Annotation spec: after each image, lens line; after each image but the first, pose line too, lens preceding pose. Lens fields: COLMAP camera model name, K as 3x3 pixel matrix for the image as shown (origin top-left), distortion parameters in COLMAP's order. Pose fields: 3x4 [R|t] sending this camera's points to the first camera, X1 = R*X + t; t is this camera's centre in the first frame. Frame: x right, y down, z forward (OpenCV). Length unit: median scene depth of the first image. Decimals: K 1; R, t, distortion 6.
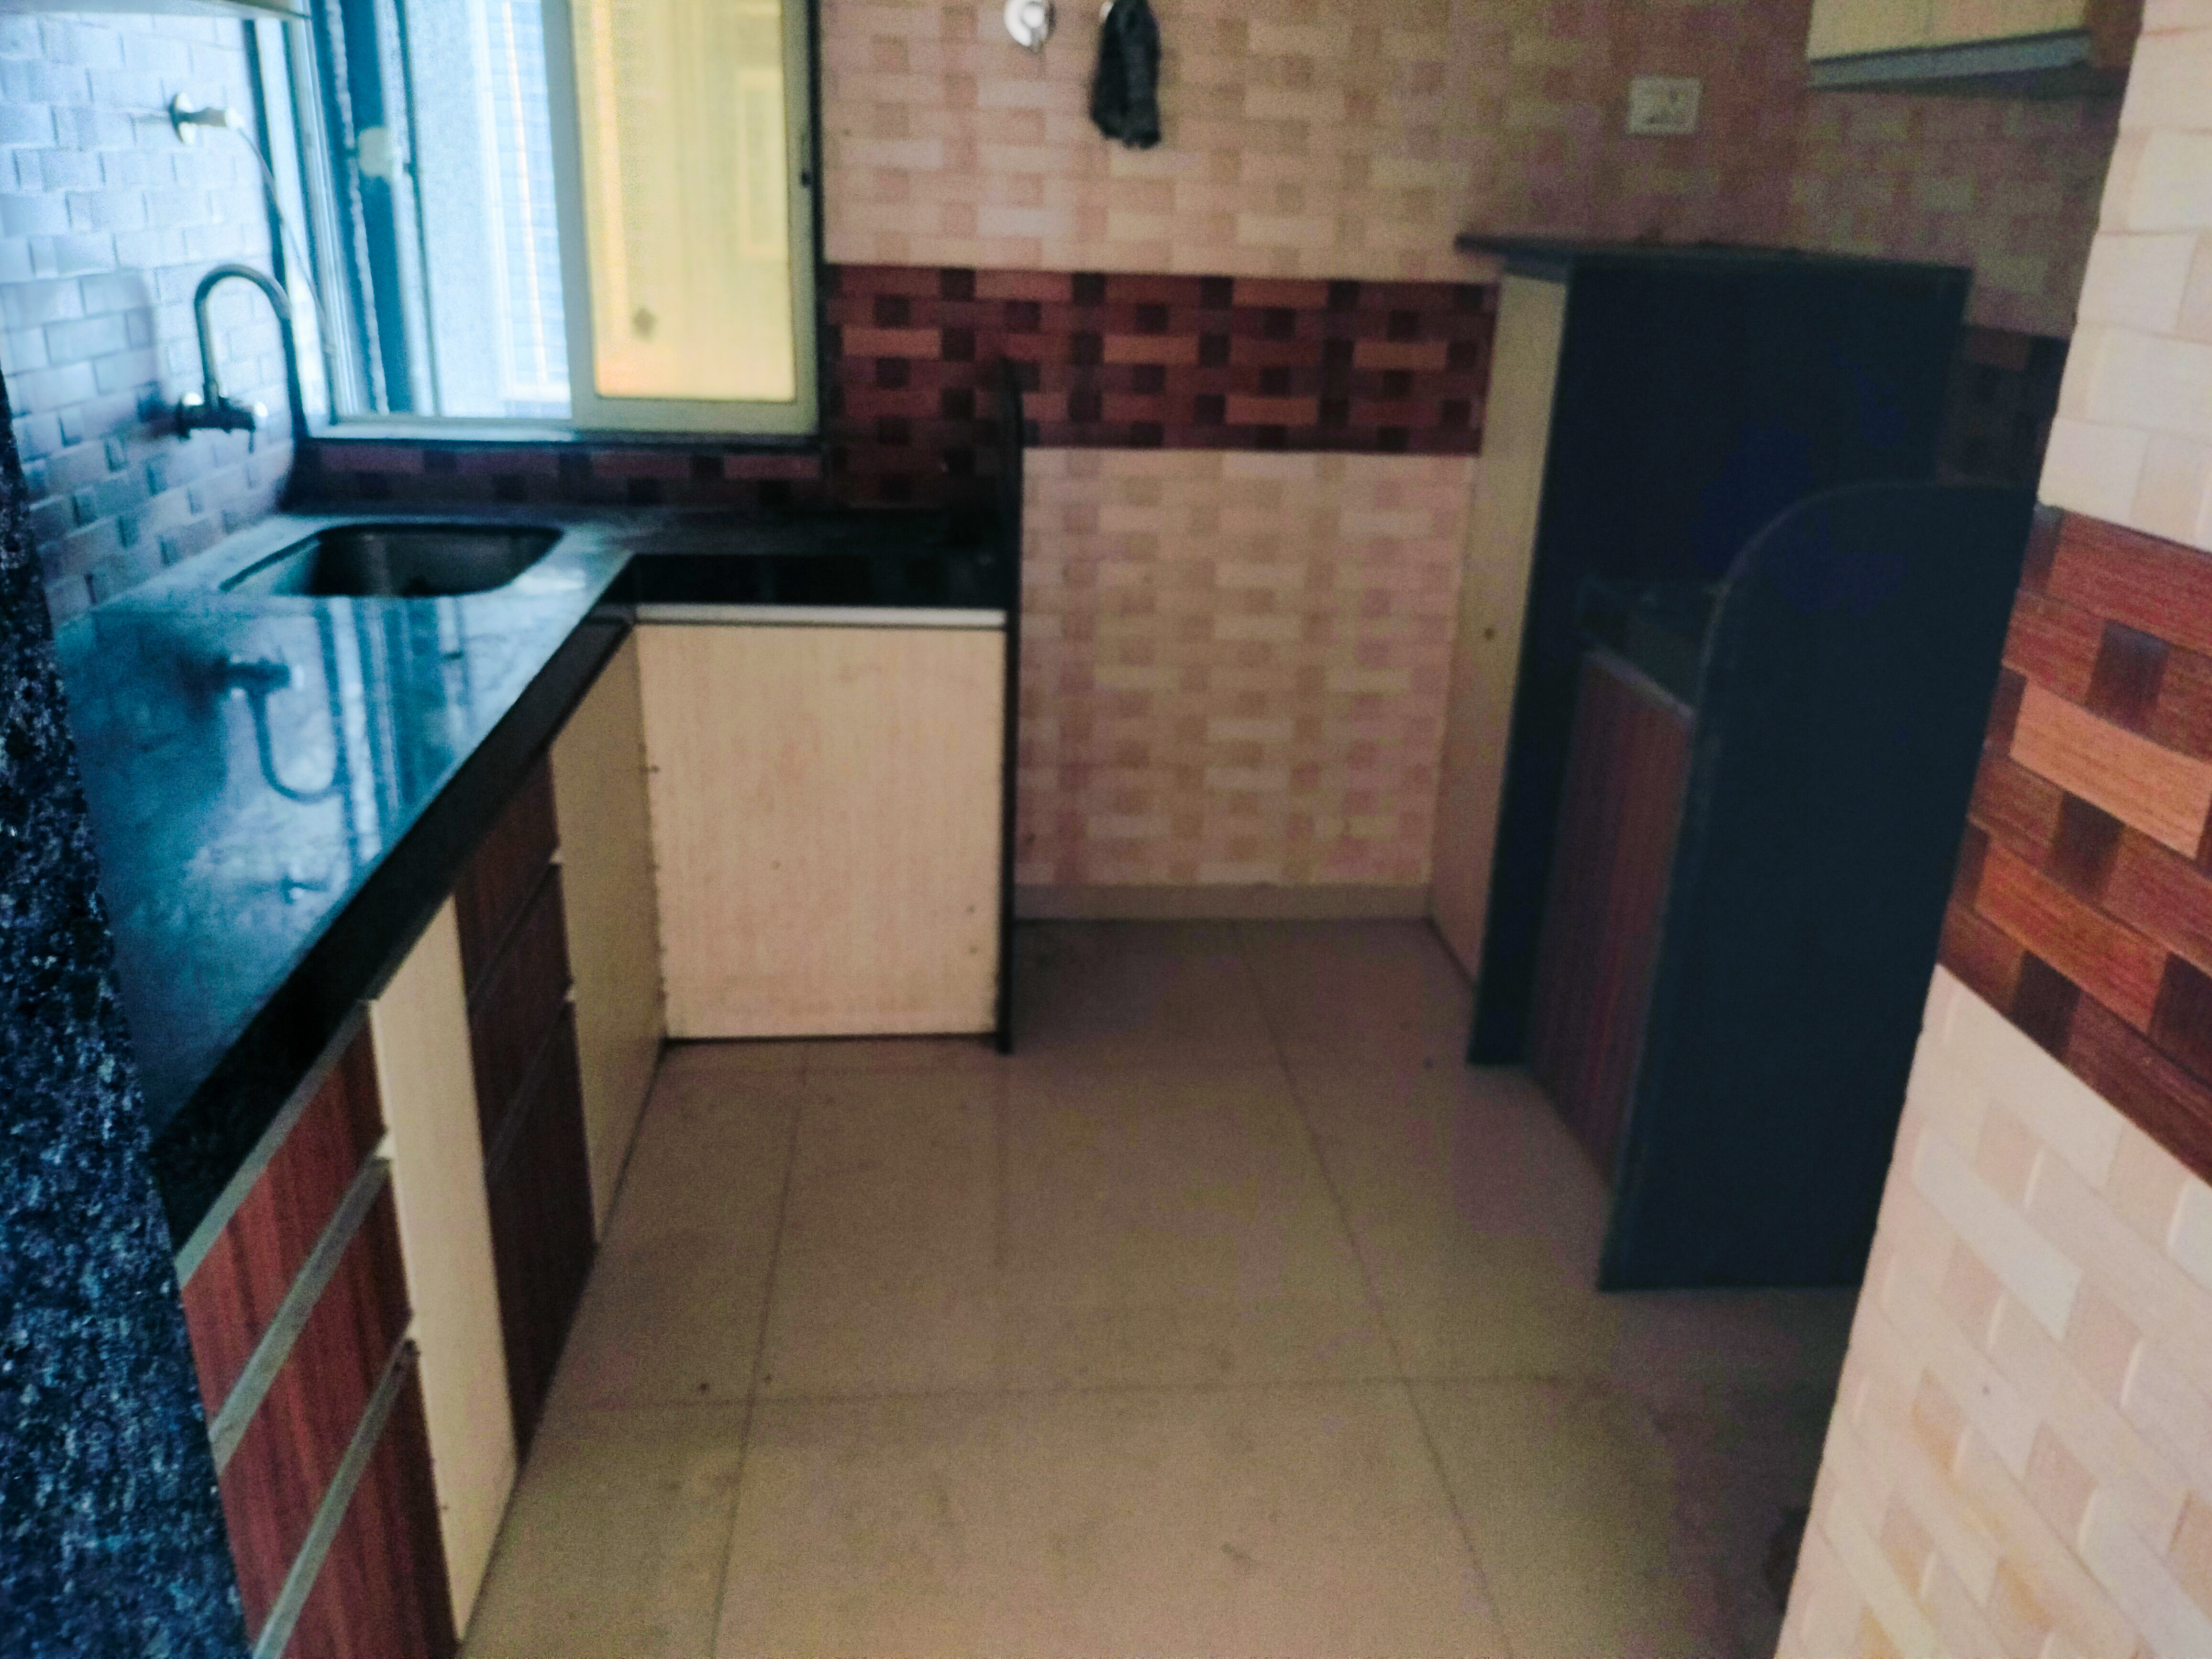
lens RADIAL K [[1711.6, 0, 1108.7], [0, 1711.6, 840.8], [0, 0, 1]] dist [0.024880, -0.061022]
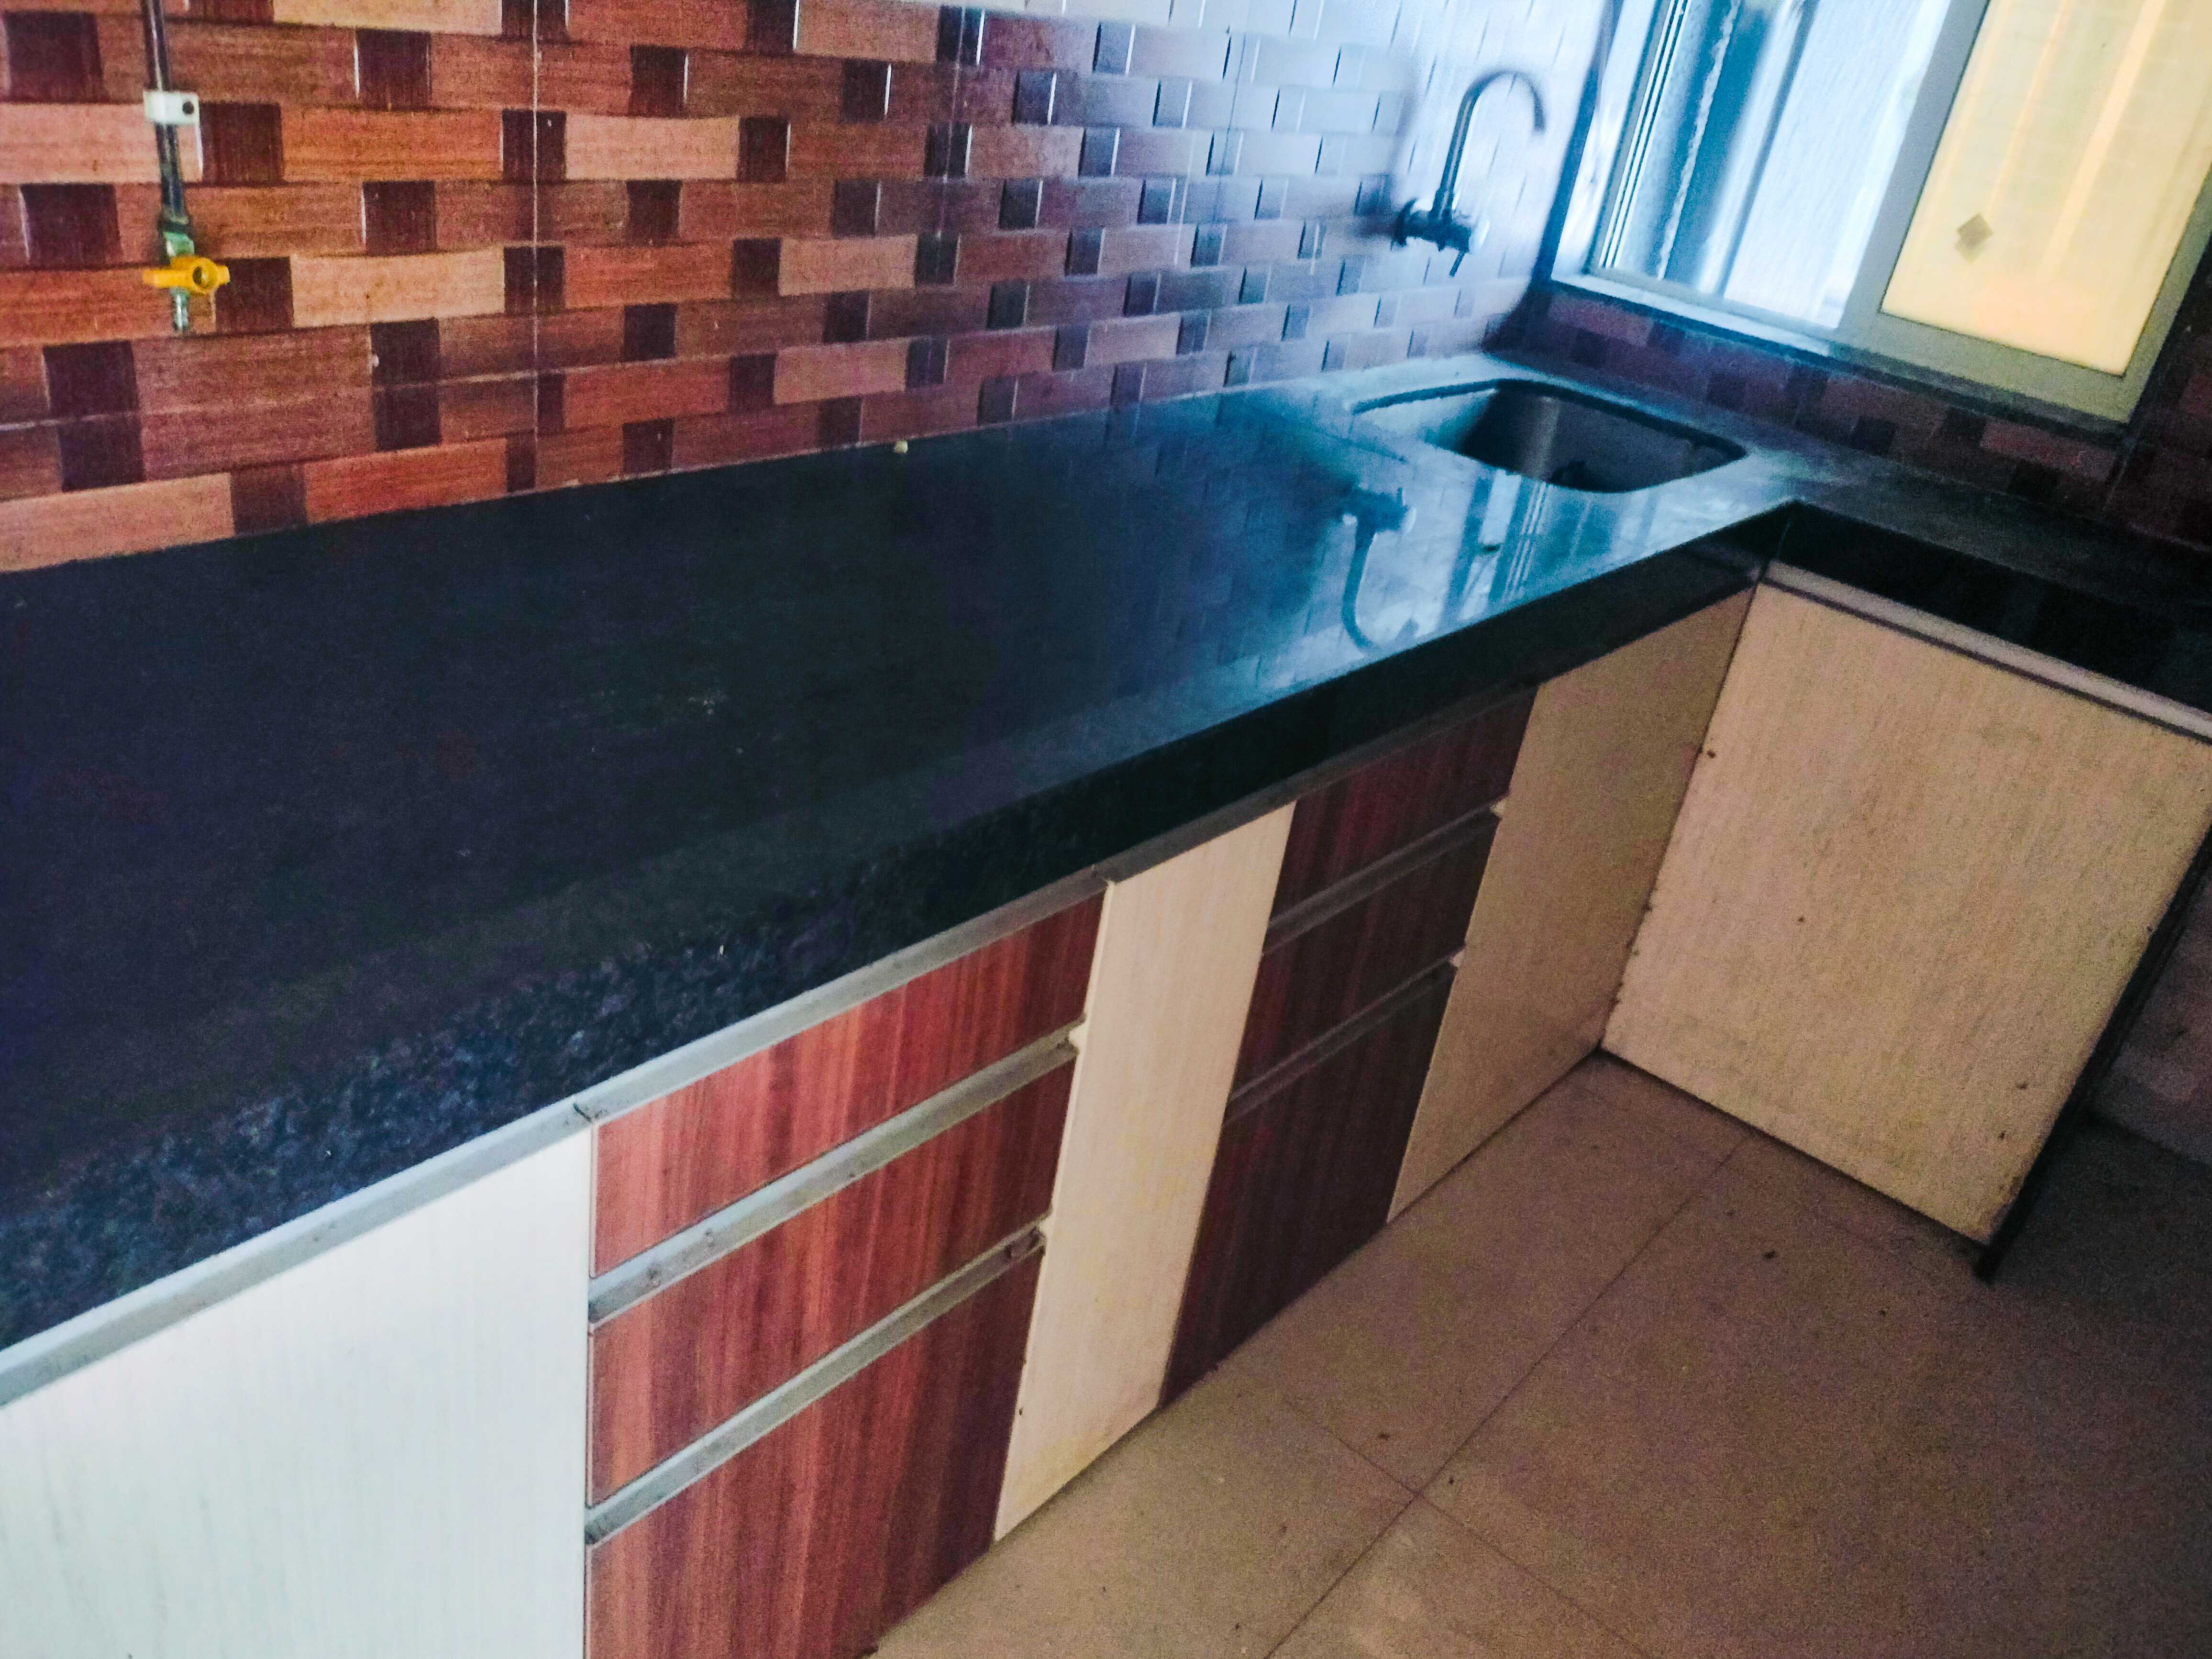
lens RADIAL K [[1759.5, 0, 1125.6], [0, 1759.5, 854.3], [0, 0, 1]] dist [0.037552, -0.076875]
pose [[0.710067, 0.406737, -0.574778, 0.043670], [-0.376466, 0.909120, 0.178255, -0.041635], [0.595045, 0.089812, 0.798658, 0.147033]]
